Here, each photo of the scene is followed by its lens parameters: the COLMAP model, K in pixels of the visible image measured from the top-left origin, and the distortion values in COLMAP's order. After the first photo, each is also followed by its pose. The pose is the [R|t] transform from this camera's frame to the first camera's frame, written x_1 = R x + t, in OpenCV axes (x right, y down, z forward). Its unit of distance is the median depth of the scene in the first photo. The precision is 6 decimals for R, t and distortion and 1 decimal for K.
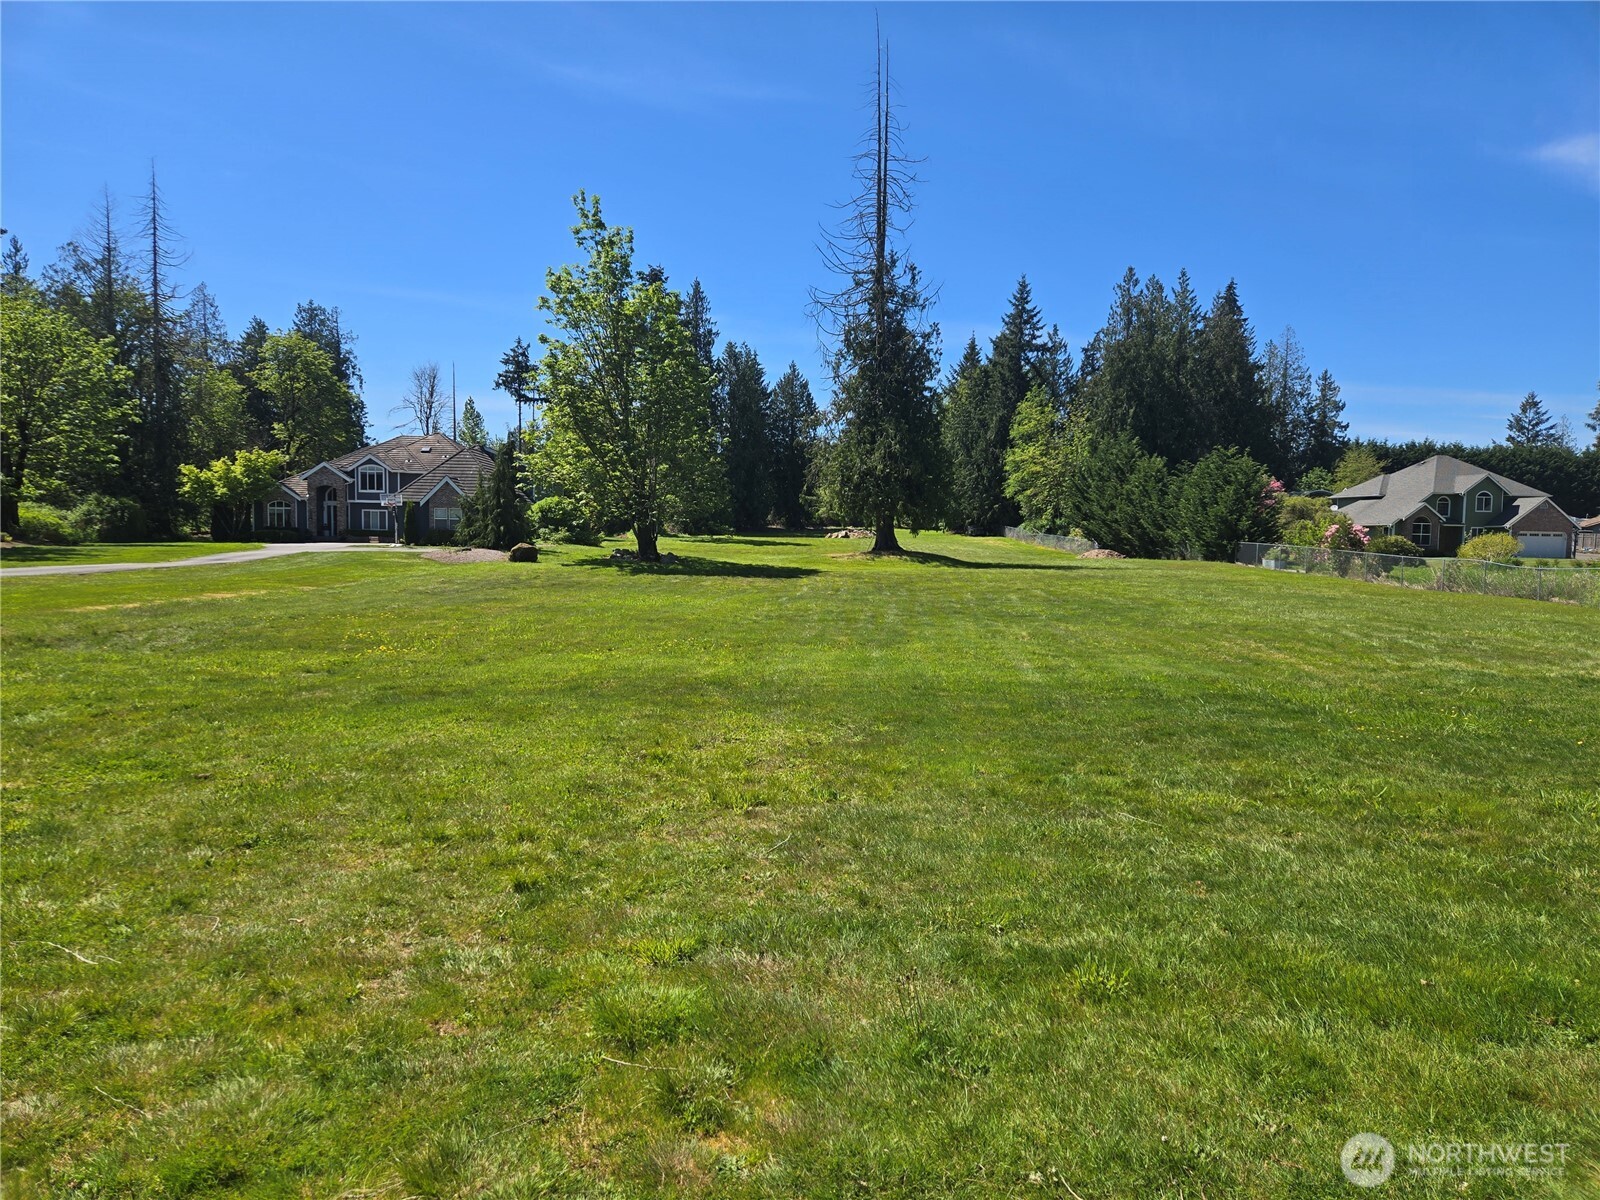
lens RADIAL K [[1089.0, 0, 822.7], [0, 1089.0, 603.4], [0, 0, 1]] dist [0.033233, -0.052009]
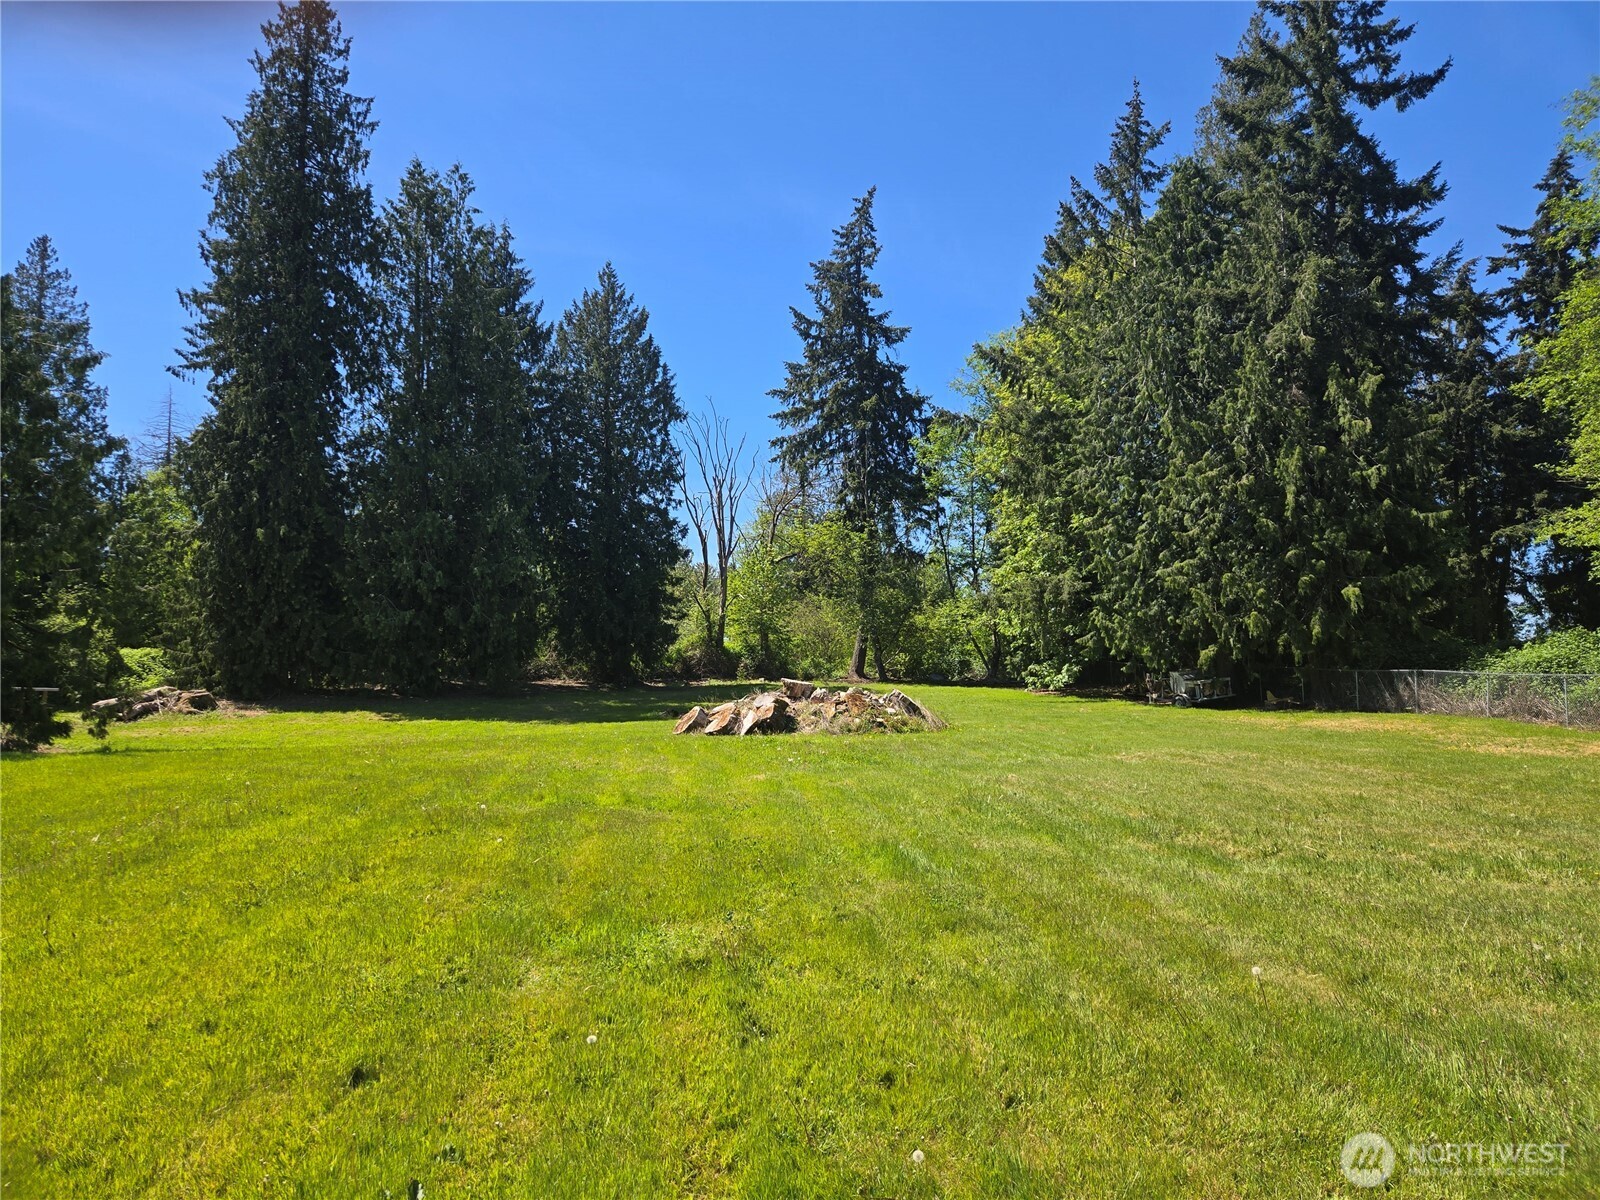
lens RADIAL K [[1089.0, 0, 822.7], [0, 1089.0, 603.4], [0, 0, 1]] dist [0.033233, -0.052009]
pose [[0.994397, -0.002590, 0.105675, 0.008699], [0.018169, 0.989010, -0.146730, -0.047696], [-0.104133, 0.147828, 0.983516, 0.716735]]
